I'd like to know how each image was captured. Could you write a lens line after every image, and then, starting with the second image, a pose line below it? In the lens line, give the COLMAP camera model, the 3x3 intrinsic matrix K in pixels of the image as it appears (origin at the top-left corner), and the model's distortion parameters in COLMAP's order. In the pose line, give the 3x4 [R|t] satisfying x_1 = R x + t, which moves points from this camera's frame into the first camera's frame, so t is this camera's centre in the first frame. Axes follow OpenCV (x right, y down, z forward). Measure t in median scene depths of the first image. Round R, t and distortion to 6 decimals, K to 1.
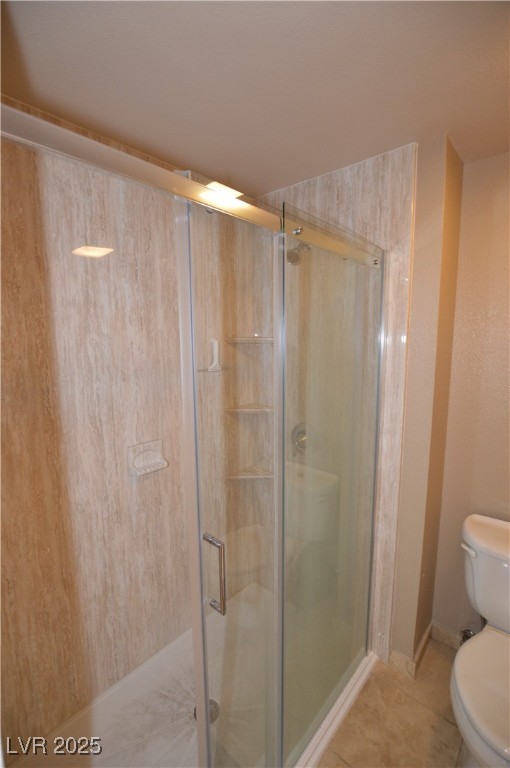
lens RADIAL K [[341.6, 0, 254.3], [0, 341.6, 385.7], [0, 0, 1]] dist [-0.027458, 0.001928]
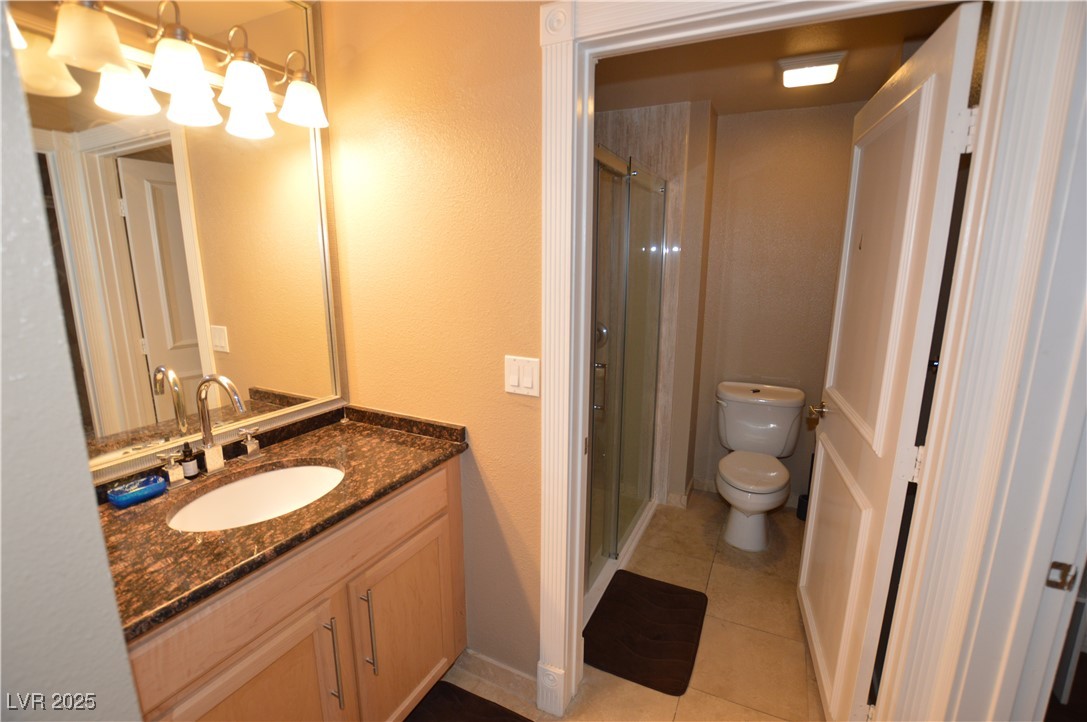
lens RADIAL K [[483.5, 0, 546.3], [0, 483.5, 361.4], [0, 0, 1]] dist [-0.027458, 0.001928]
pose [[0.963316, -0.056682, 0.262317, -0.580734], [0.033234, 0.995113, 0.092982, 0.109340], [-0.266305, -0.080853, 0.960492, -0.714547]]
